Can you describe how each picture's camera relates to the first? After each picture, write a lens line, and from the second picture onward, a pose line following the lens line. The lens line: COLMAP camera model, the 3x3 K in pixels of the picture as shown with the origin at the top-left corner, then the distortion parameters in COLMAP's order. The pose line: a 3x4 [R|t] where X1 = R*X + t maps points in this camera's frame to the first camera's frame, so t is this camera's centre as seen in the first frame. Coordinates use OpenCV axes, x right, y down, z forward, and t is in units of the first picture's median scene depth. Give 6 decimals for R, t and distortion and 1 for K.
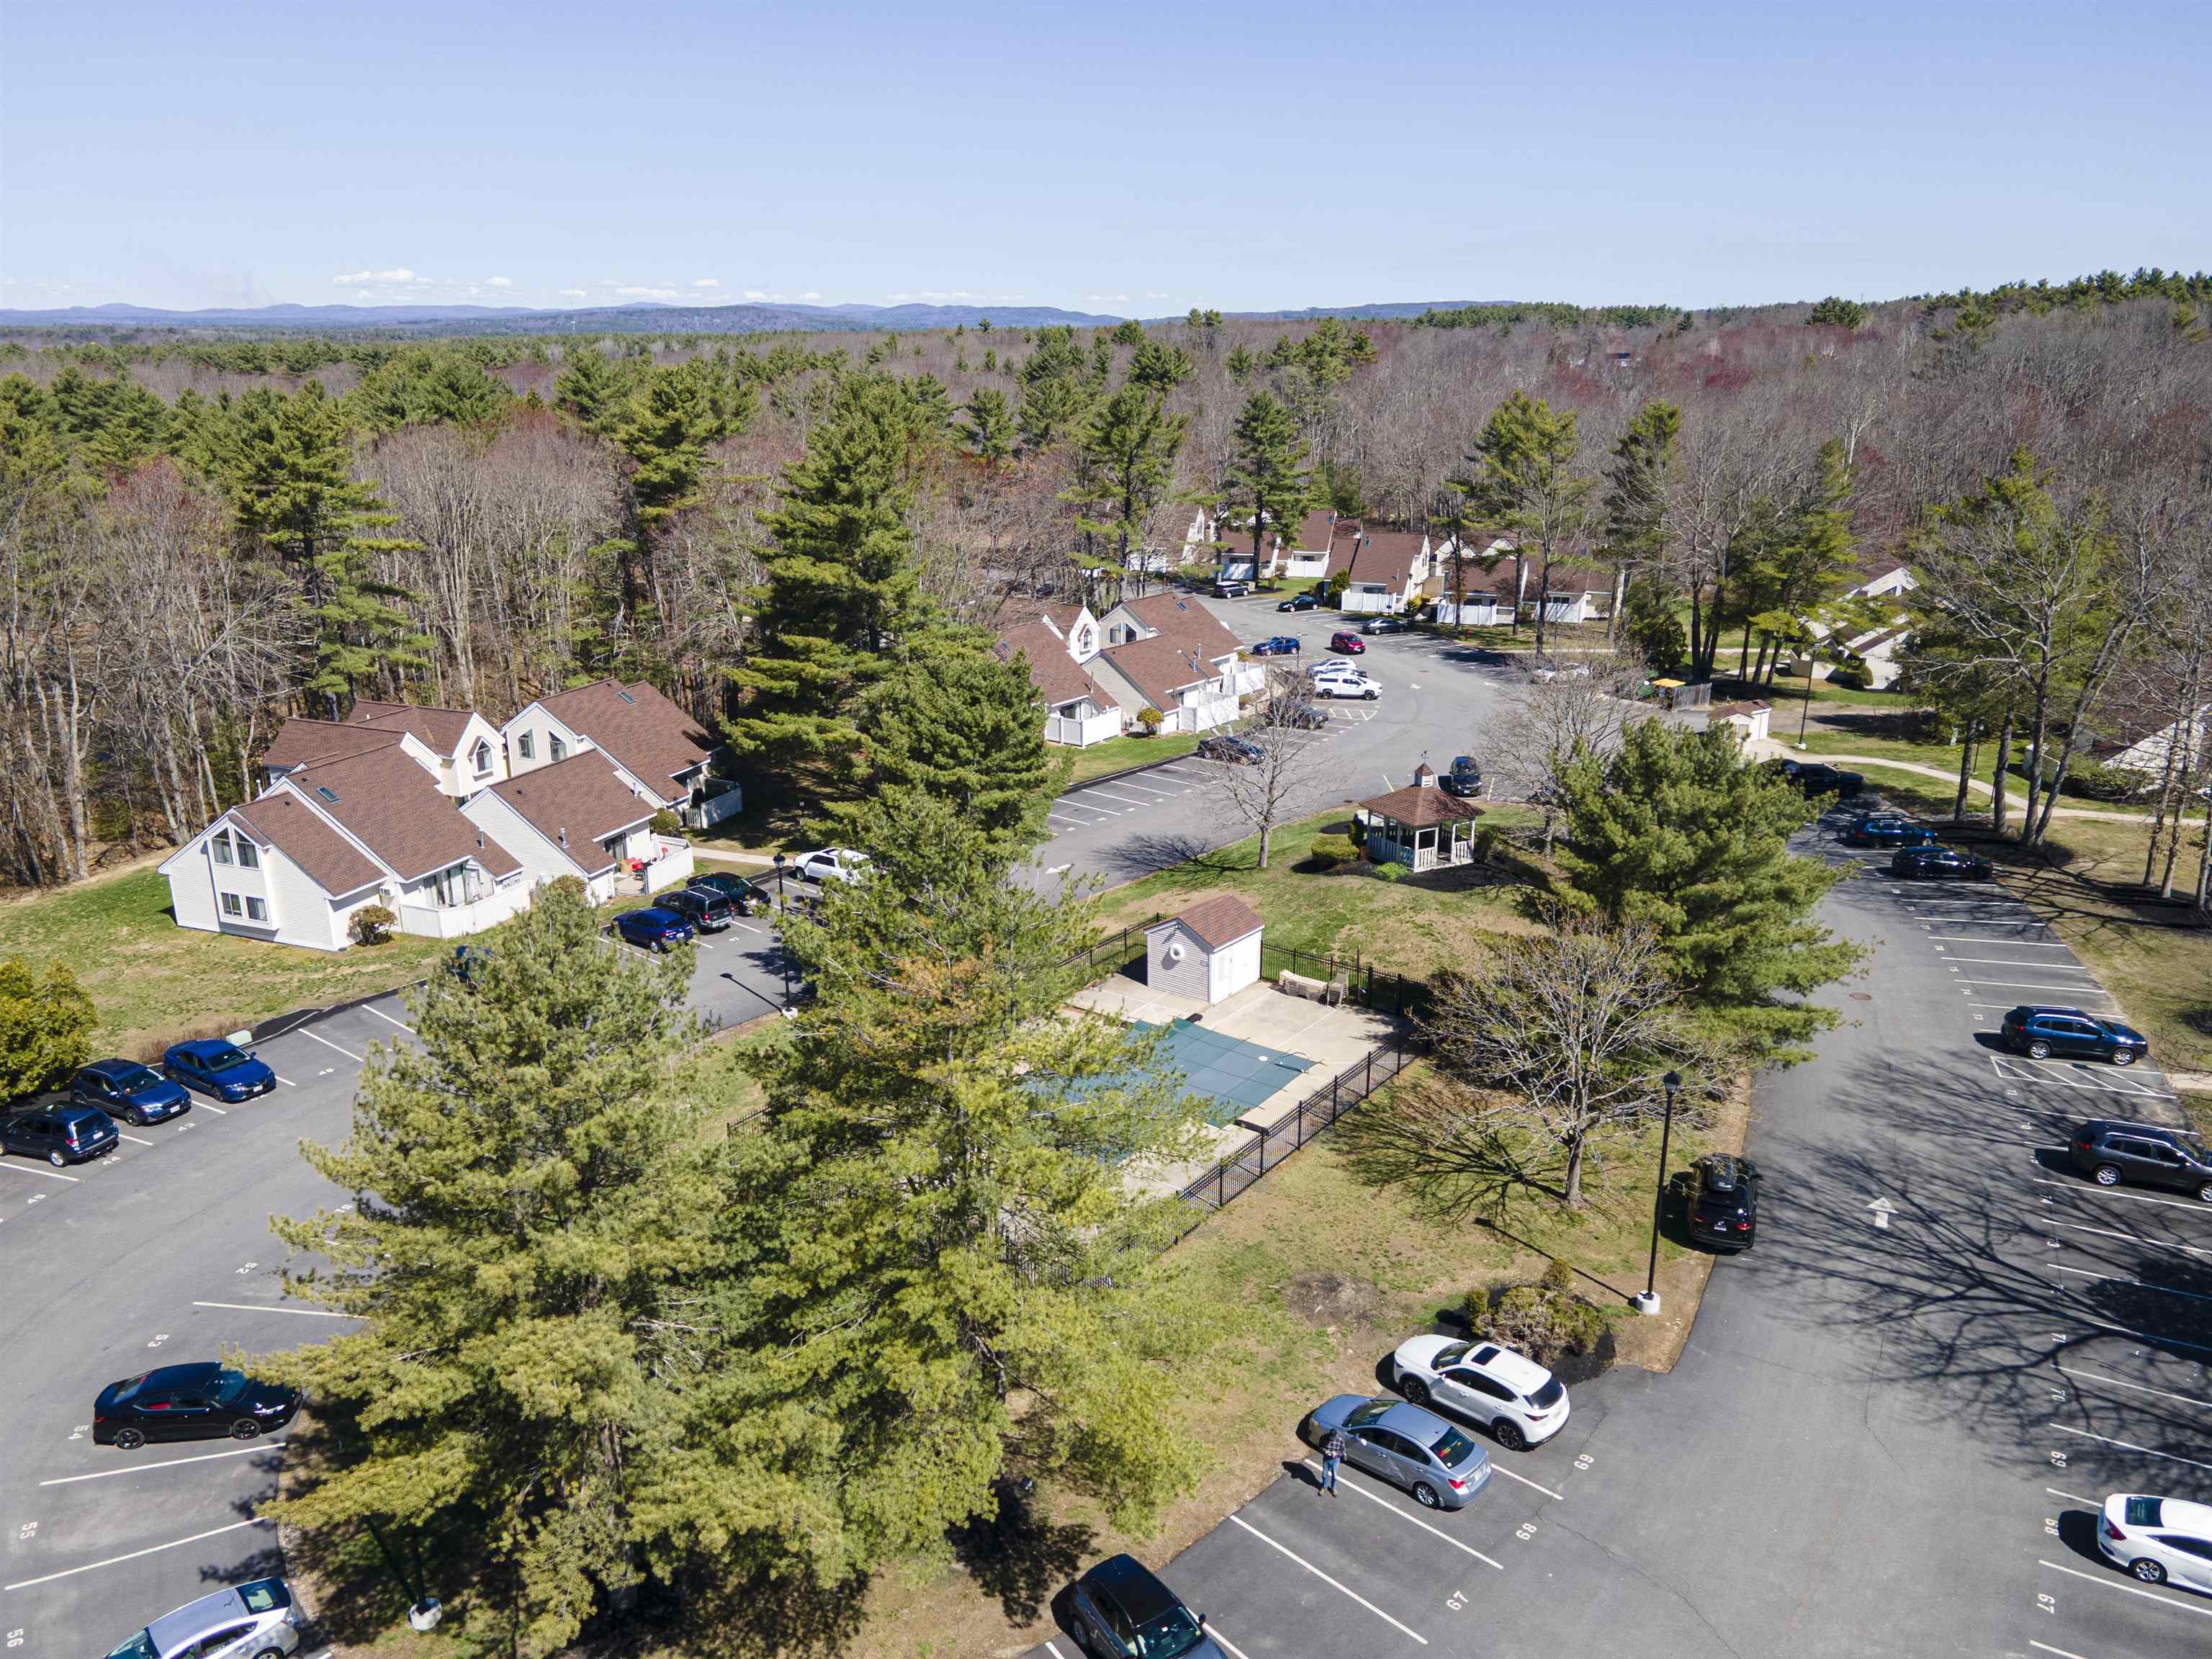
lens RADIAL K [[1609.0, 0, 1098.6], [0, 1609.0, 845.4], [0, 0, 1]] dist [0.062070, 0.000675]
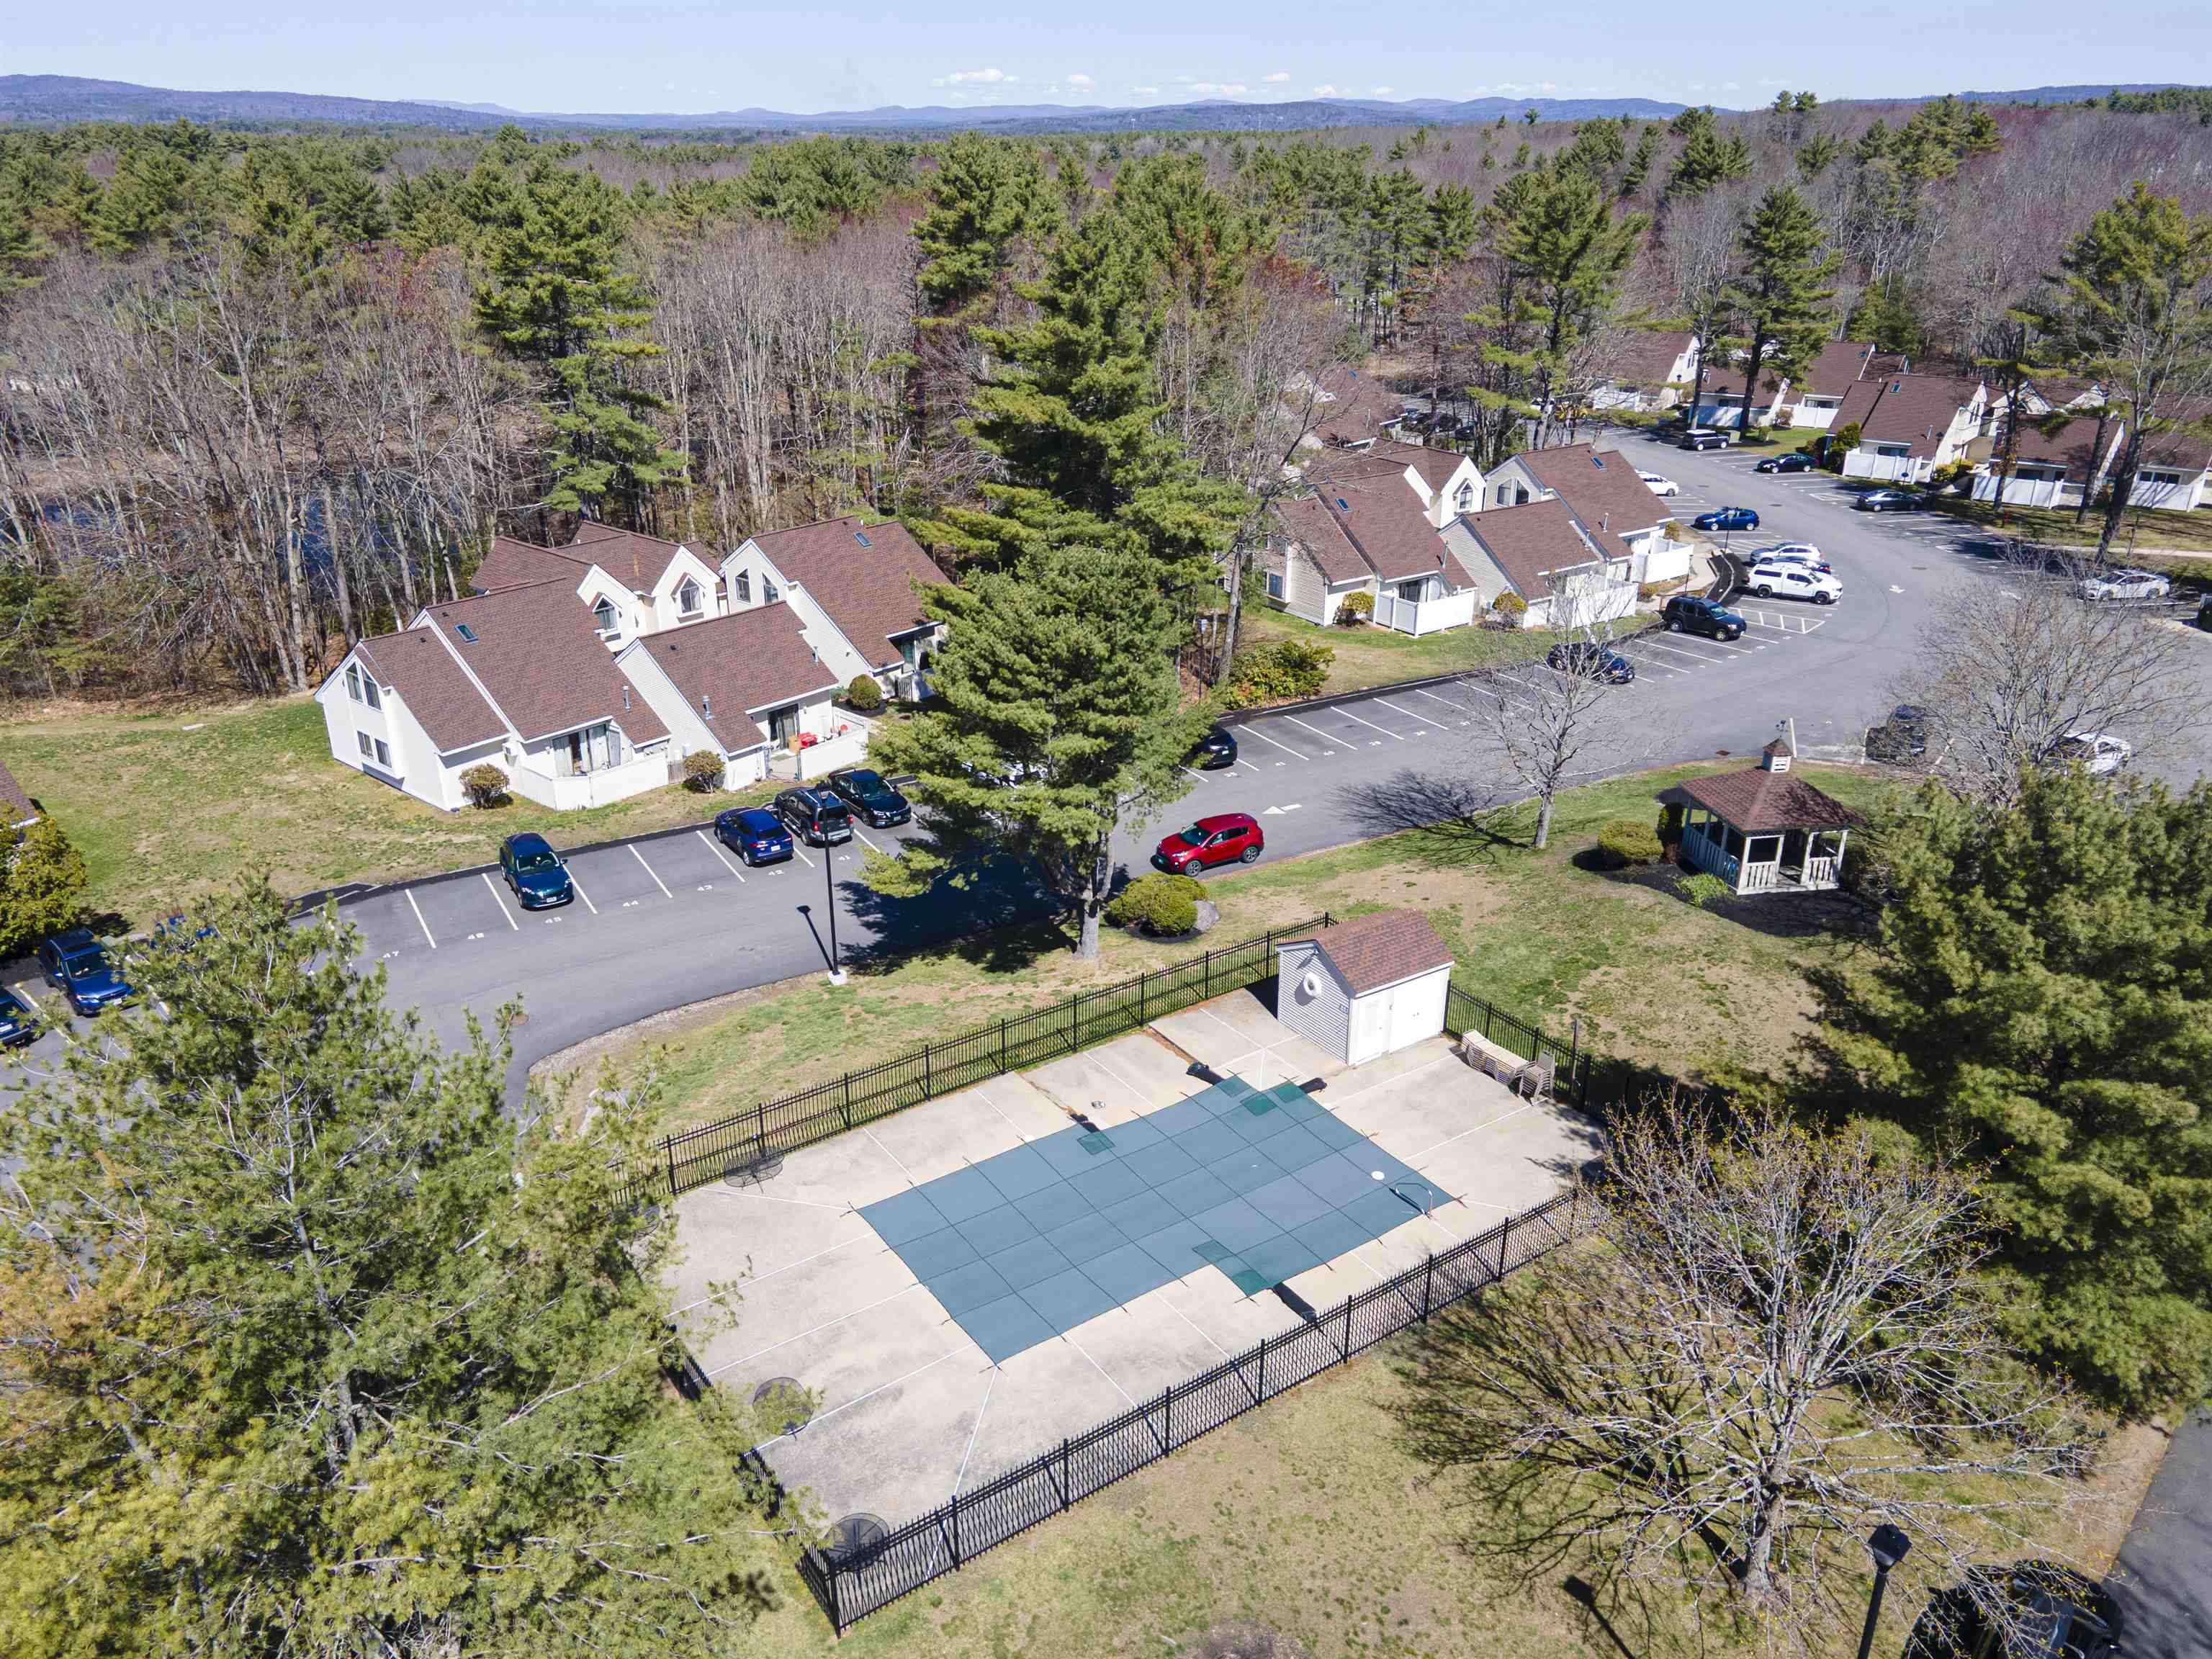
lens RADIAL K [[1613.2, 0, 1106.0], [0, 1613.2, 829.5], [0, 0, 1]] dist [0.056993, 0.005984]
pose [[0.949367, 0.128574, -0.286655, 0.085294], [-0.099926, 0.988617, 0.112482, -0.039389], [0.297854, -0.078142, 0.951408, 0.161068]]
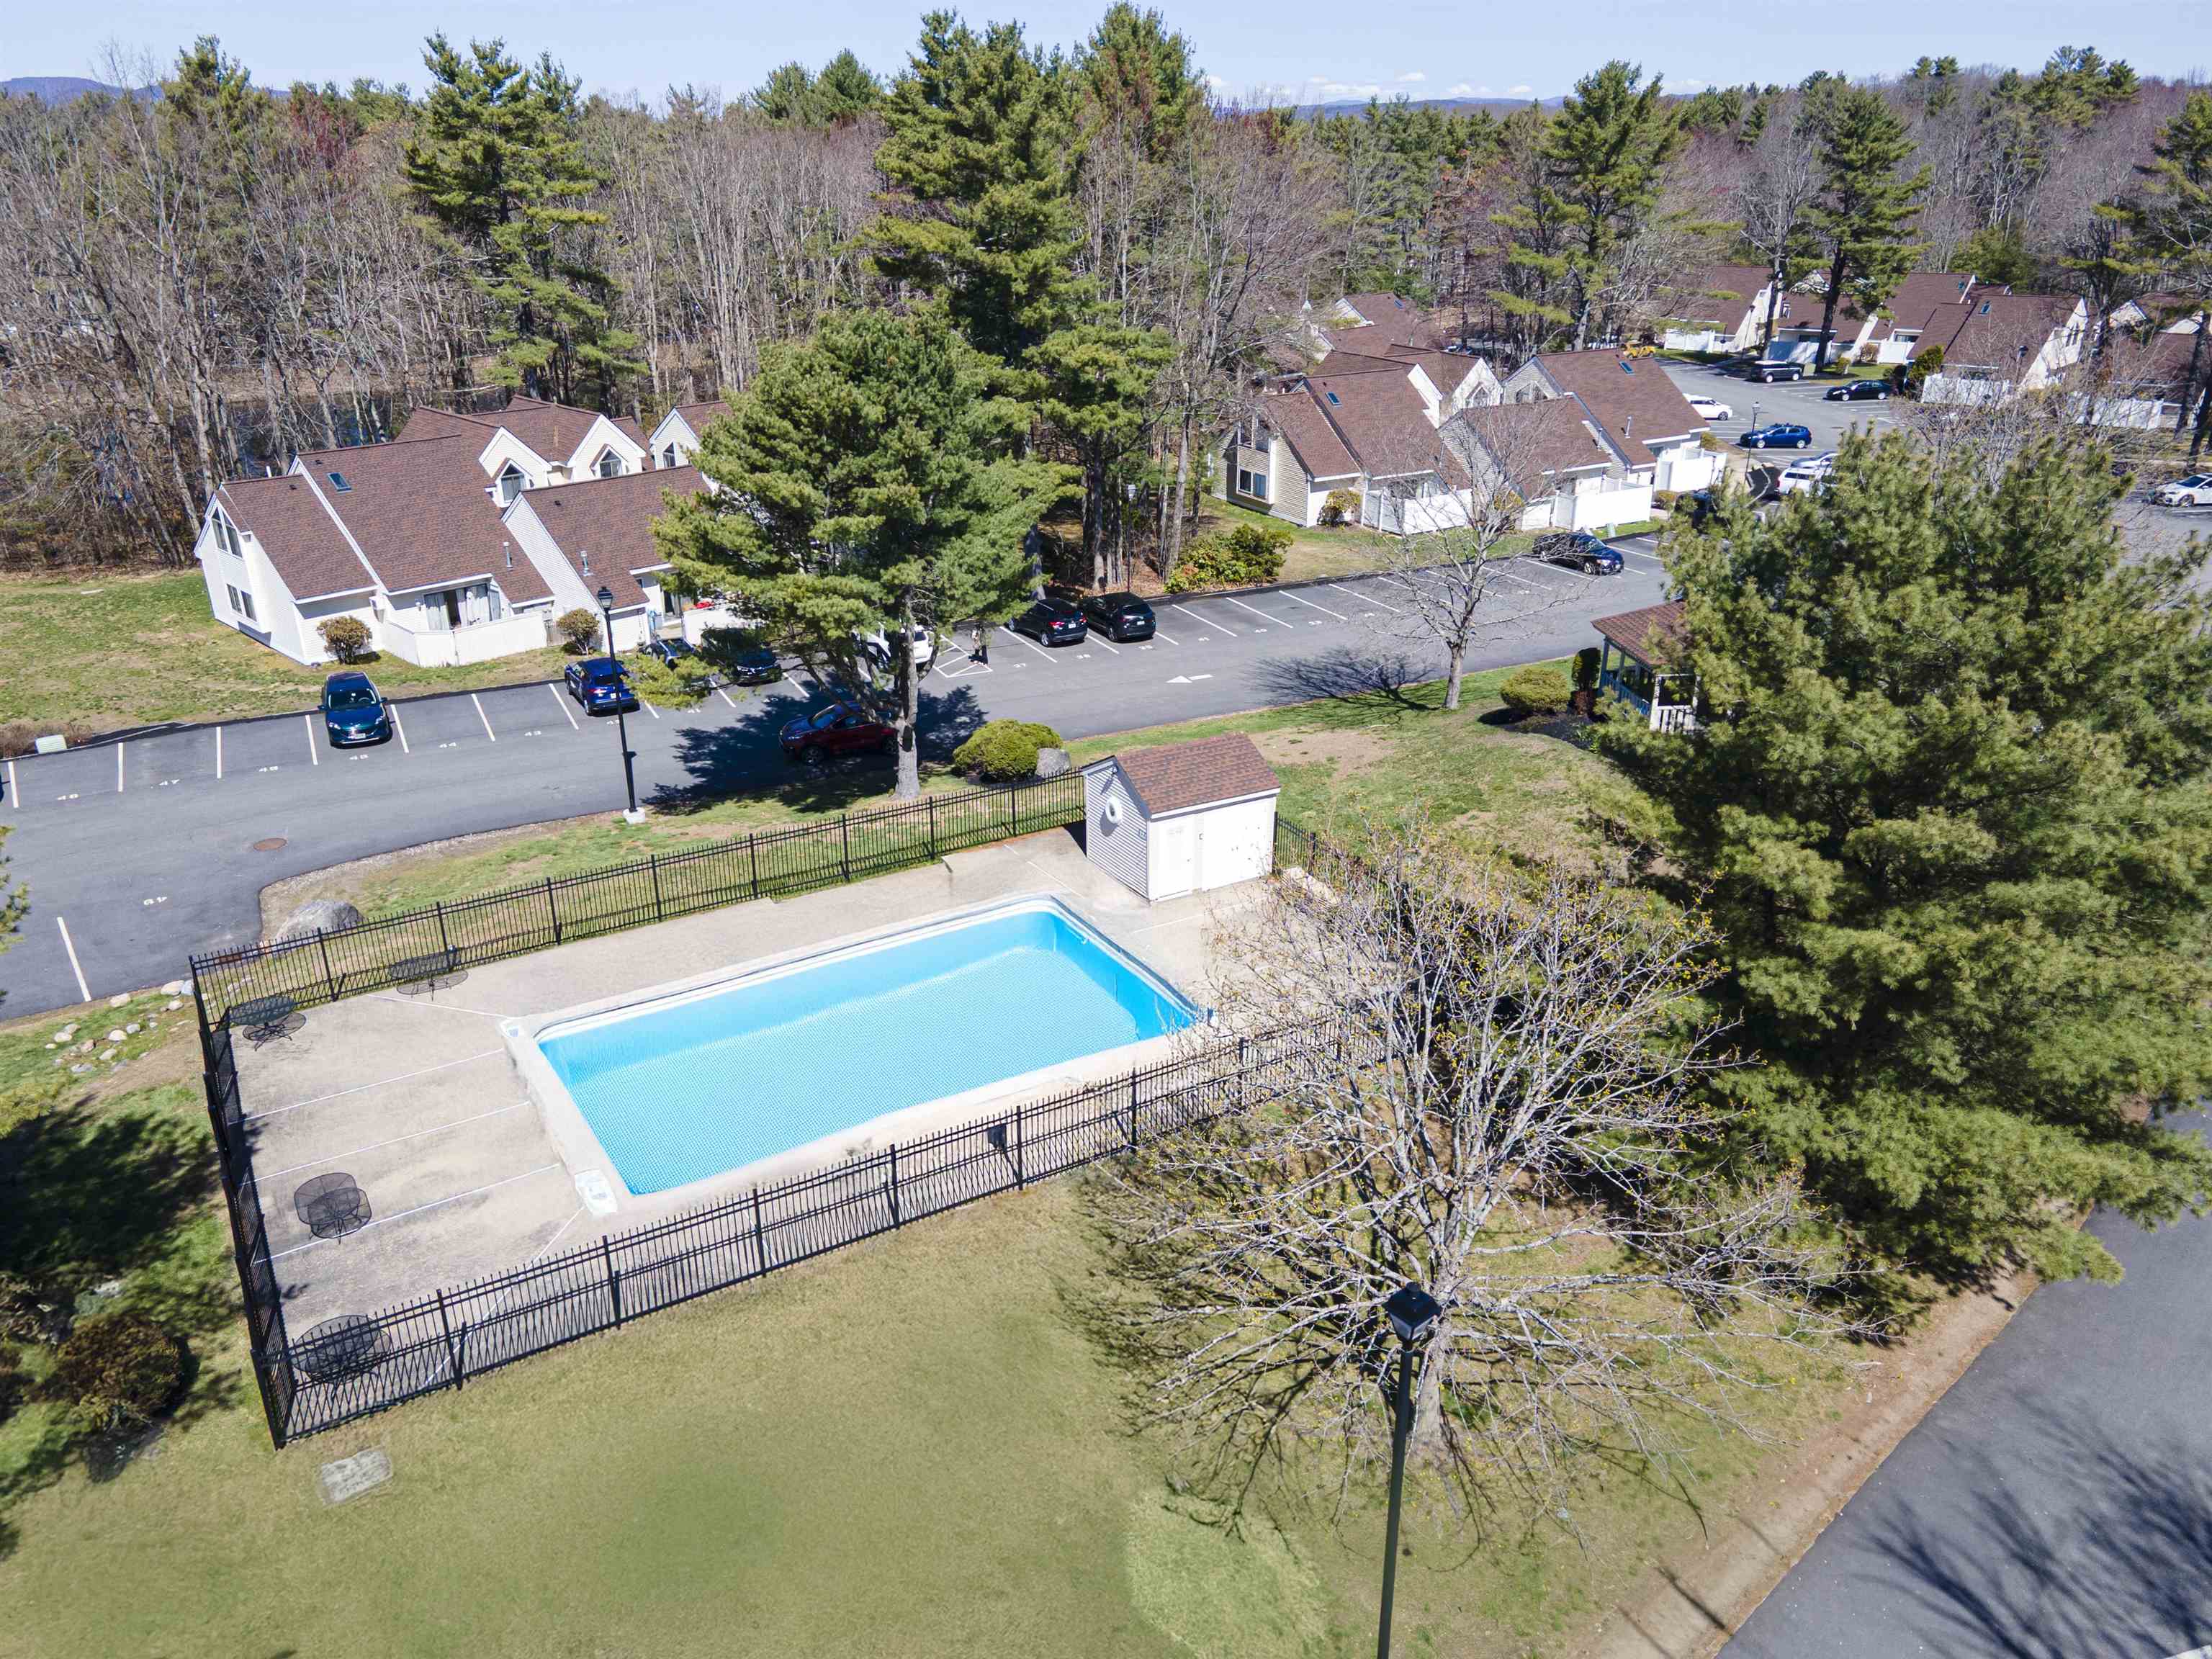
lens RADIAL K [[1613.2, 0, 1106.0], [0, 1613.2, 829.5], [0, 0, 1]] dist [0.056993, 0.005984]
pose [[0.923715, 0.151216, -0.351971, 0.143787], [-0.116034, 0.986076, 0.119124, -0.000274], [0.365084, -0.069196, 0.928400, 0.226047]]
